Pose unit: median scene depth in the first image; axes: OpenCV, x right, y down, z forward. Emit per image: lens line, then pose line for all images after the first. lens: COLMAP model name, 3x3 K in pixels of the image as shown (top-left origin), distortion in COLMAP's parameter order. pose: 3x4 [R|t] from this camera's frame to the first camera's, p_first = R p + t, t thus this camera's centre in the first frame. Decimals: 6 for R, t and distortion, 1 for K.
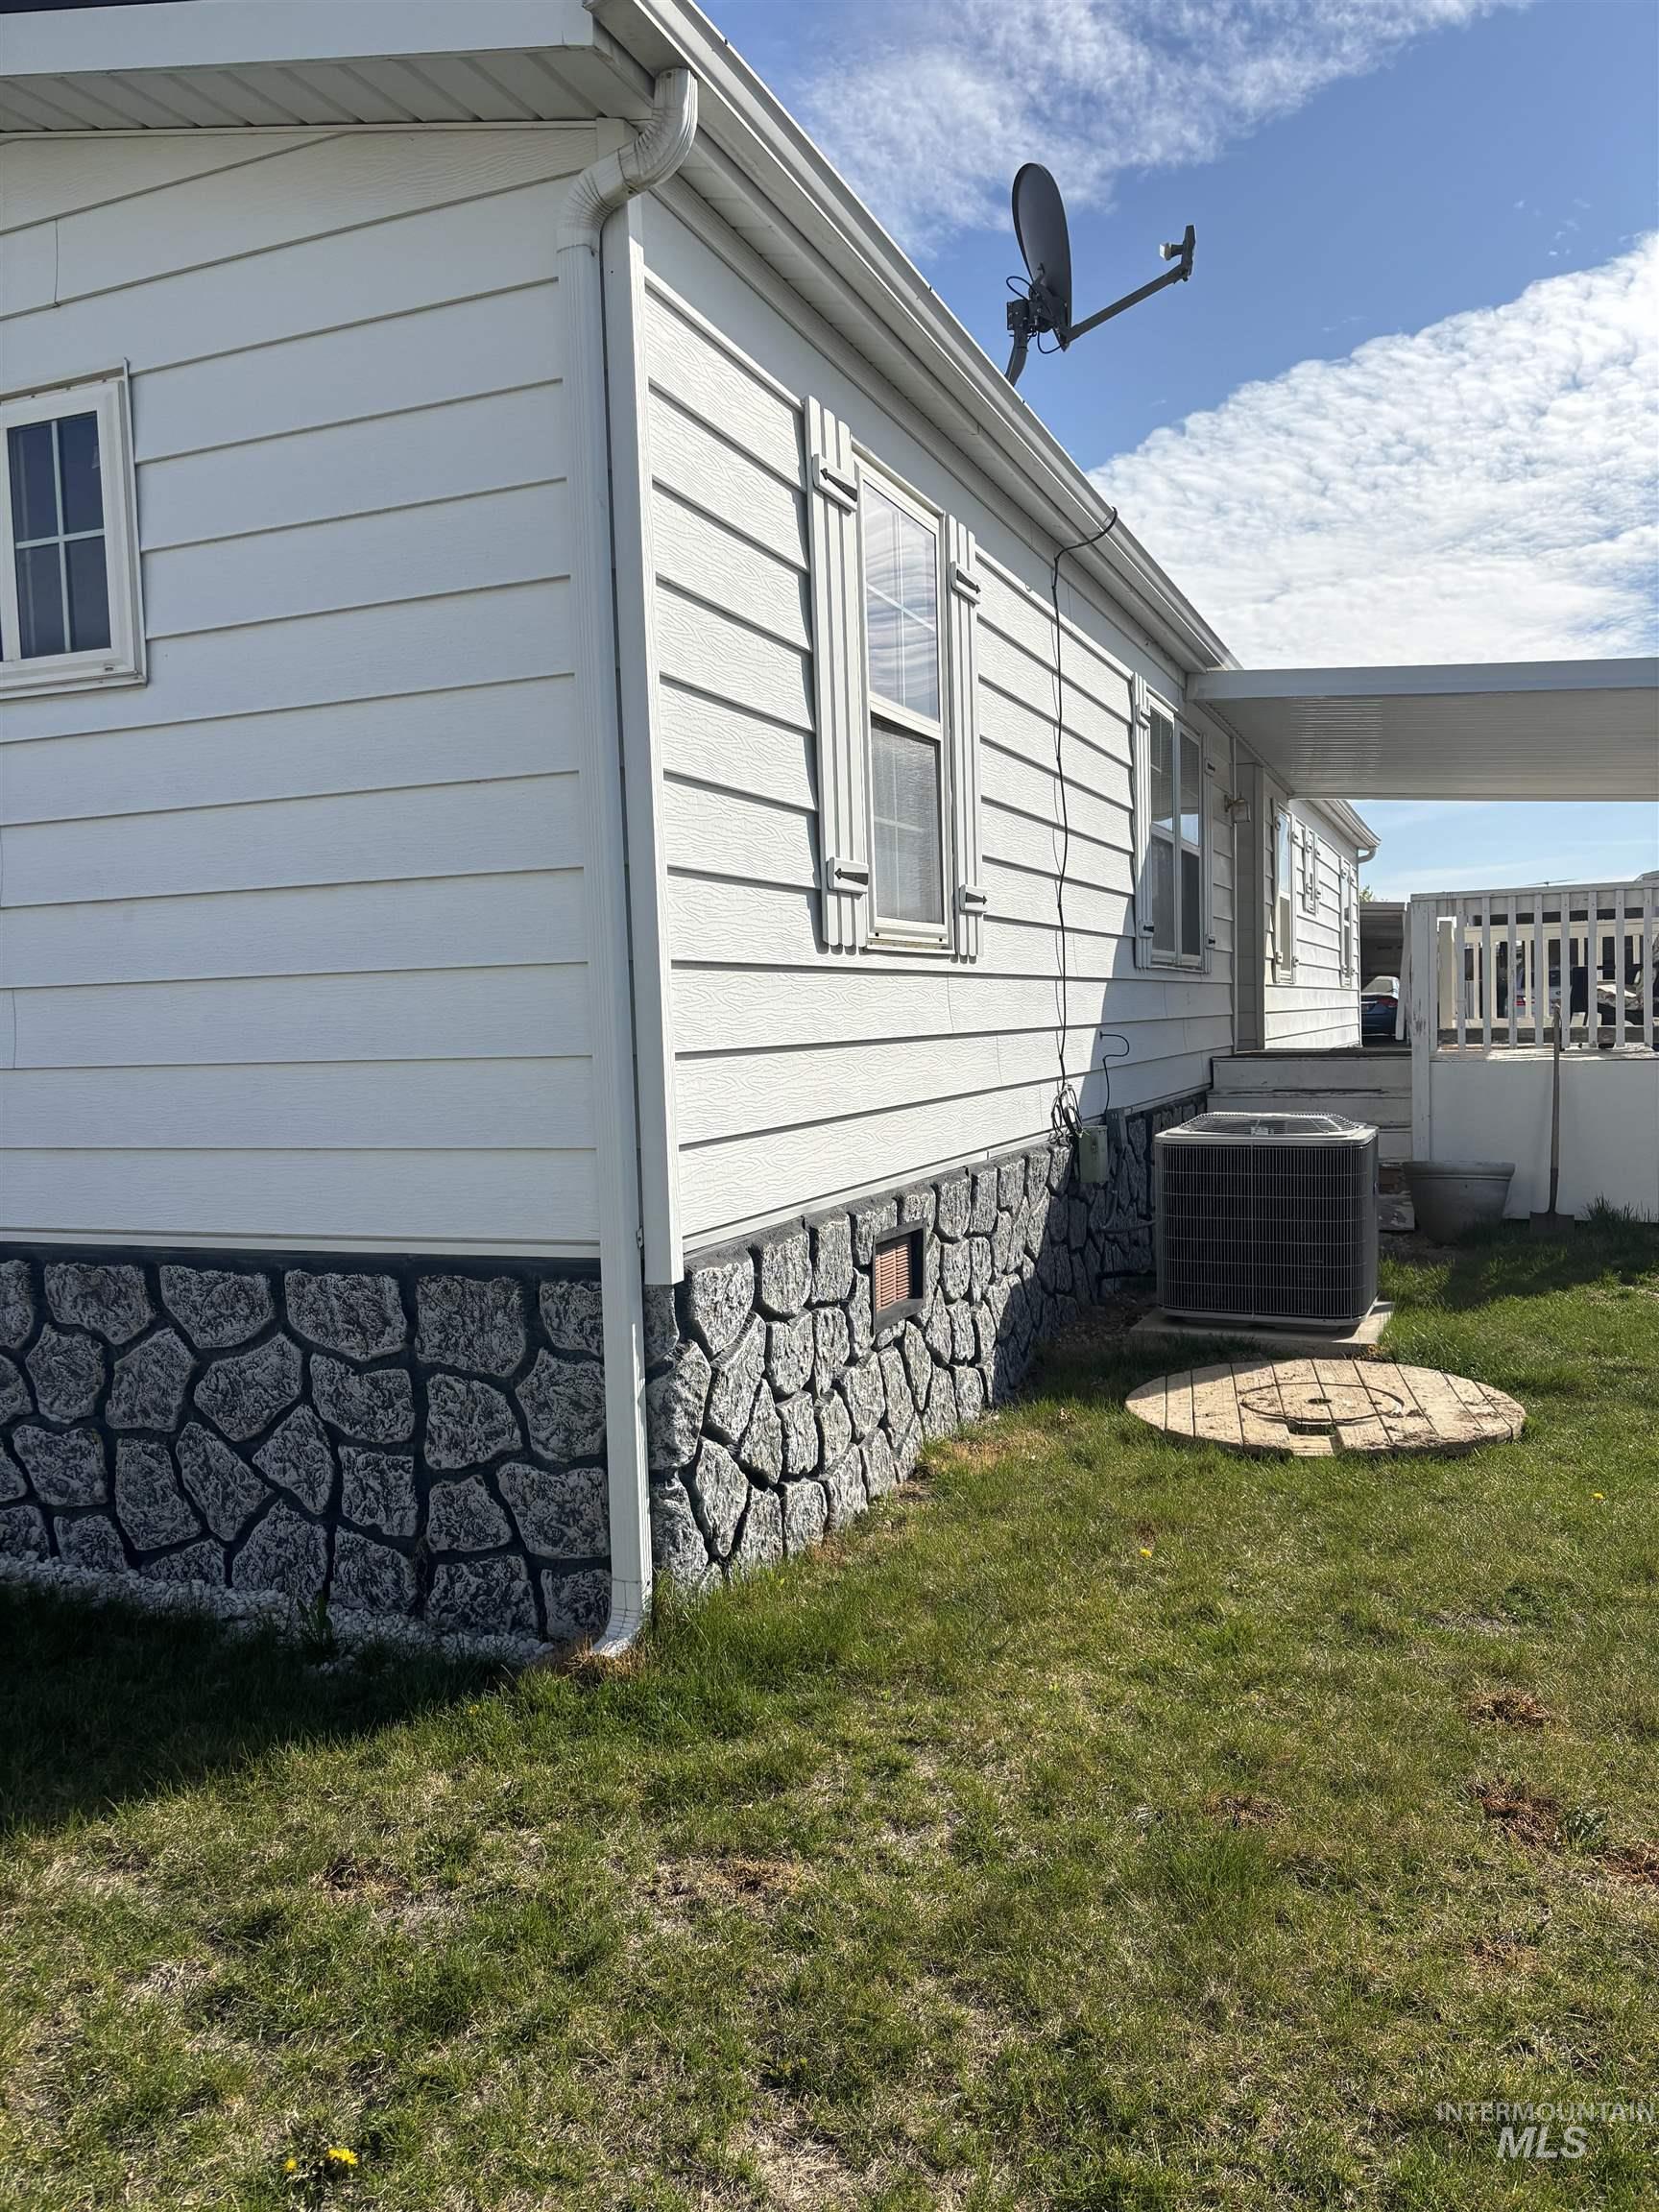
lens RADIAL K [[1659.6, 0, 828.0], [0, 1659.6, 1126.0], [0, 0, 1]] dist [0.060027, -0.060227]
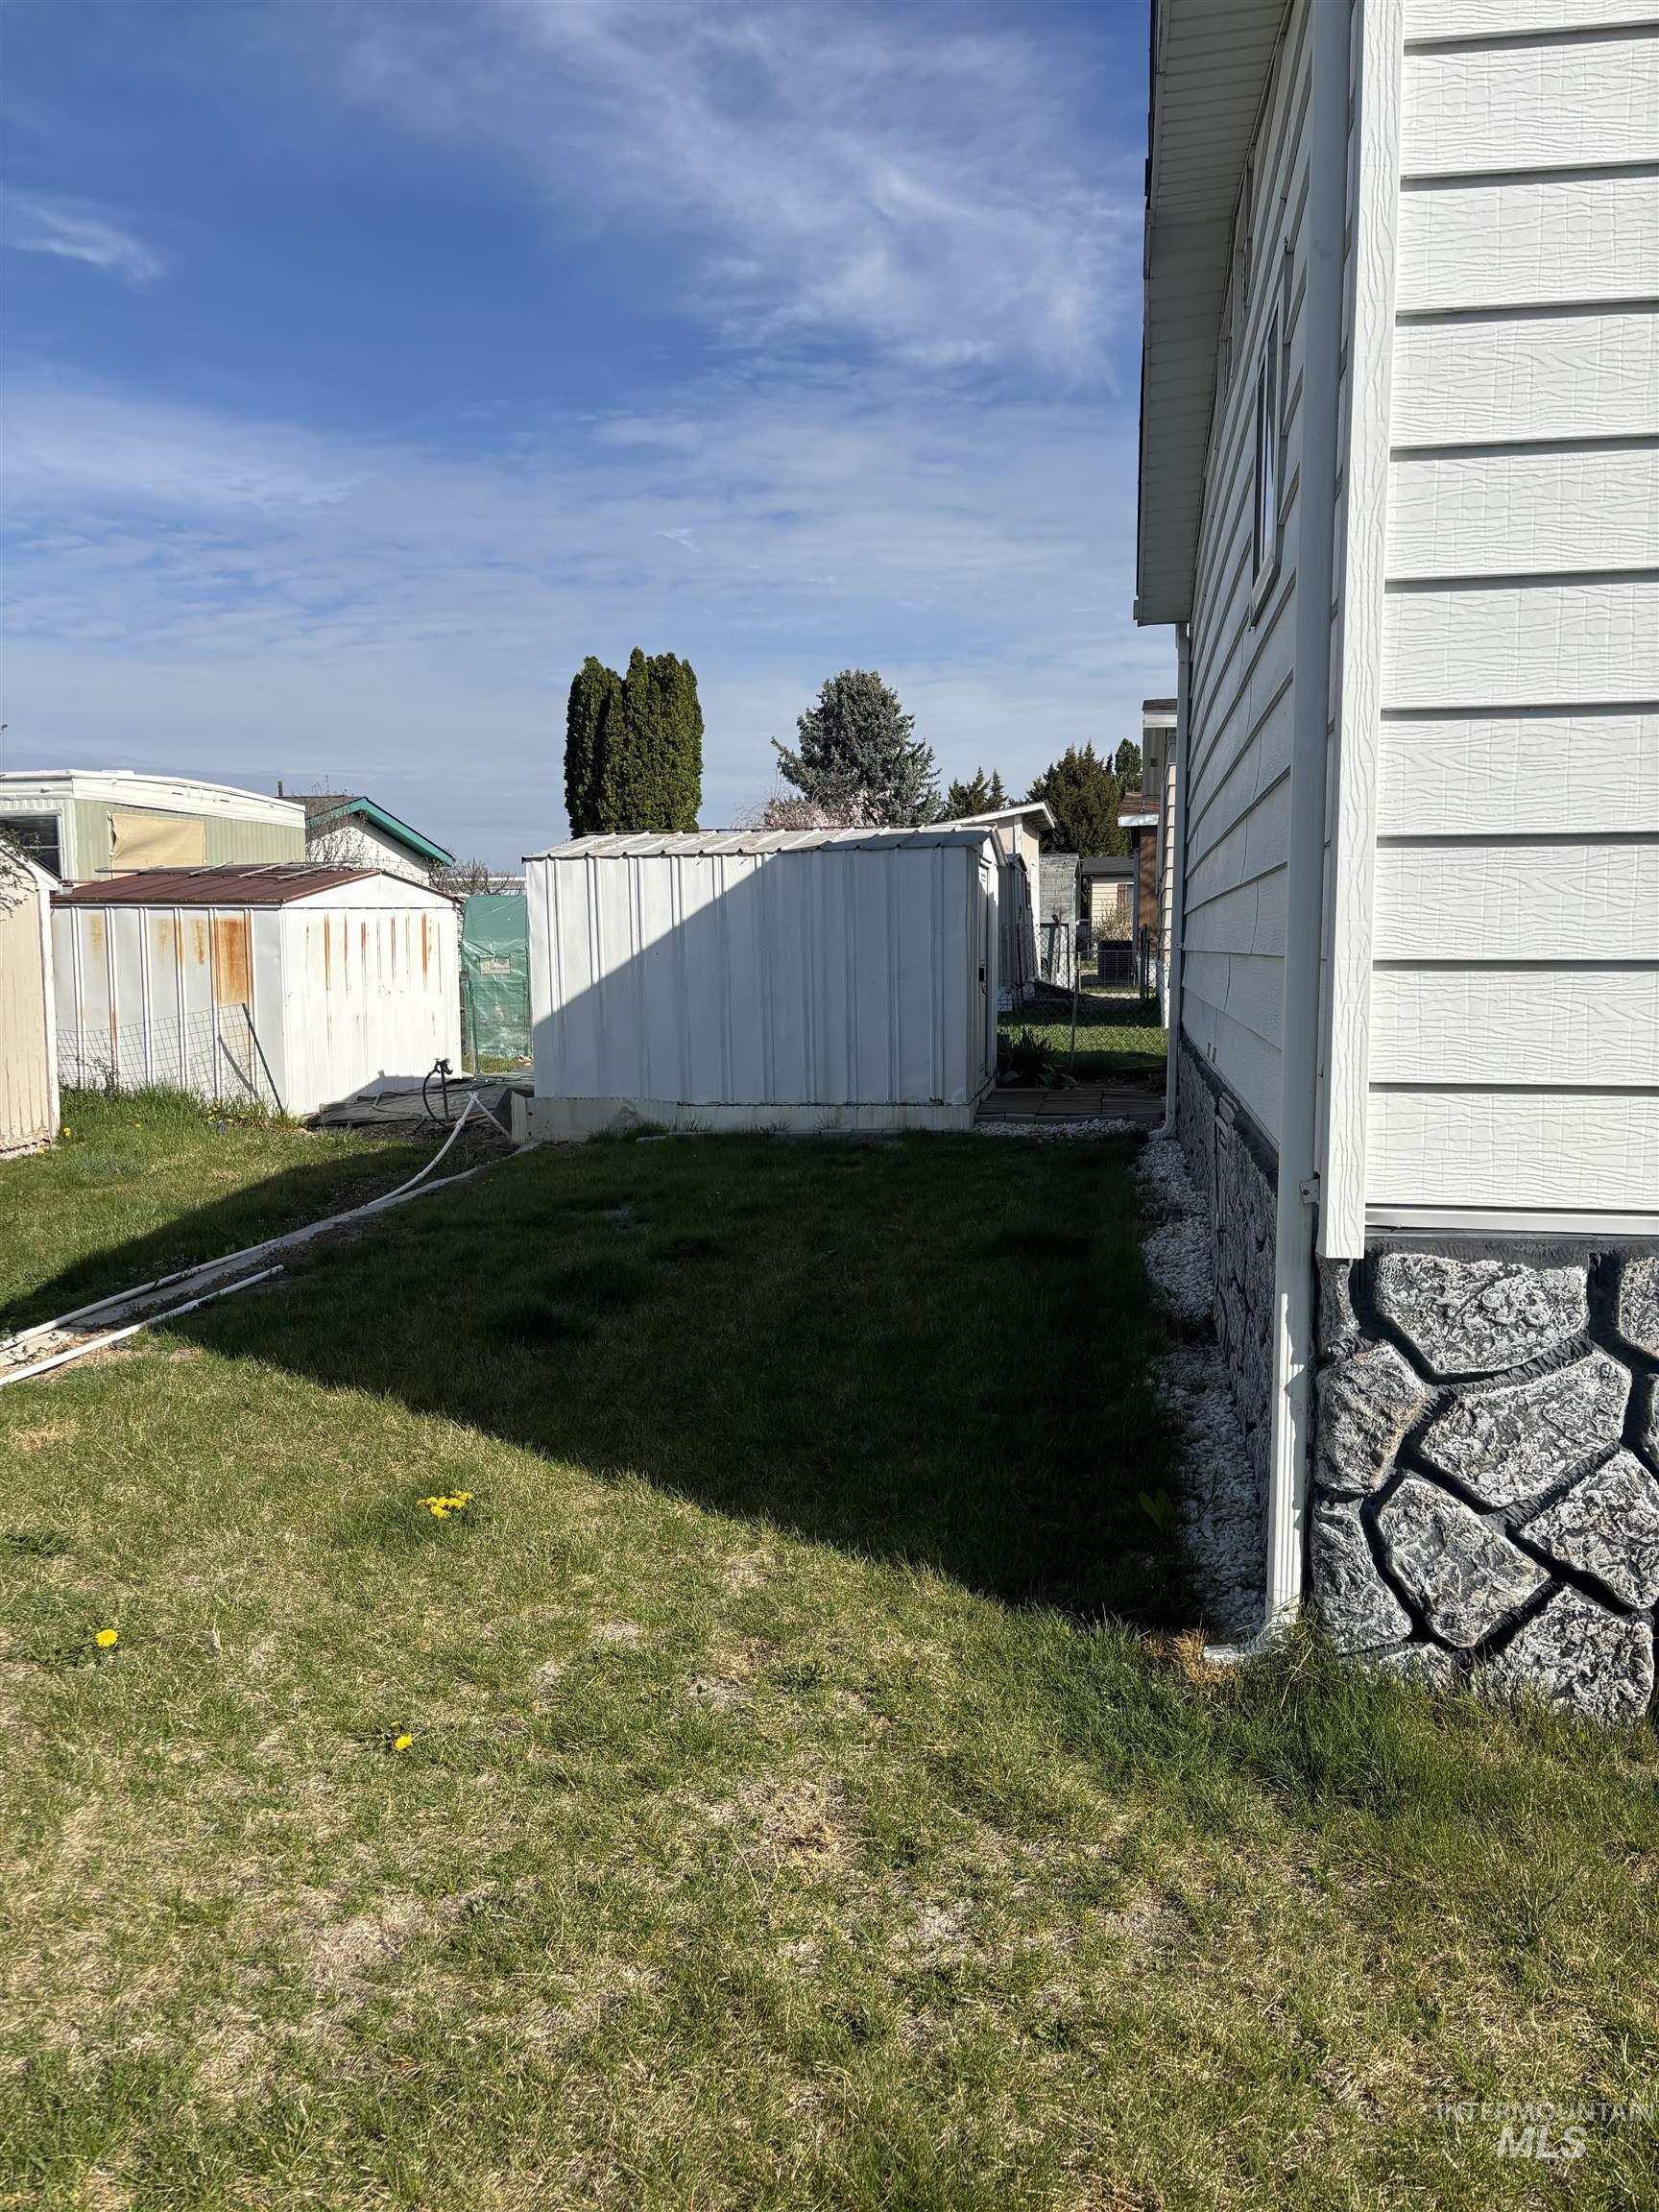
lens RADIAL K [[1659.6, 0, 828.0], [0, 1659.6, 1126.0], [0, 0, 1]] dist [0.060027, -0.060227]
pose [[0.220177, 0.141806, -0.965098, 0.600327], [-0.066162, 0.989269, 0.130264, -0.053649], [0.973214, 0.035171, 0.227196, 0.579536]]
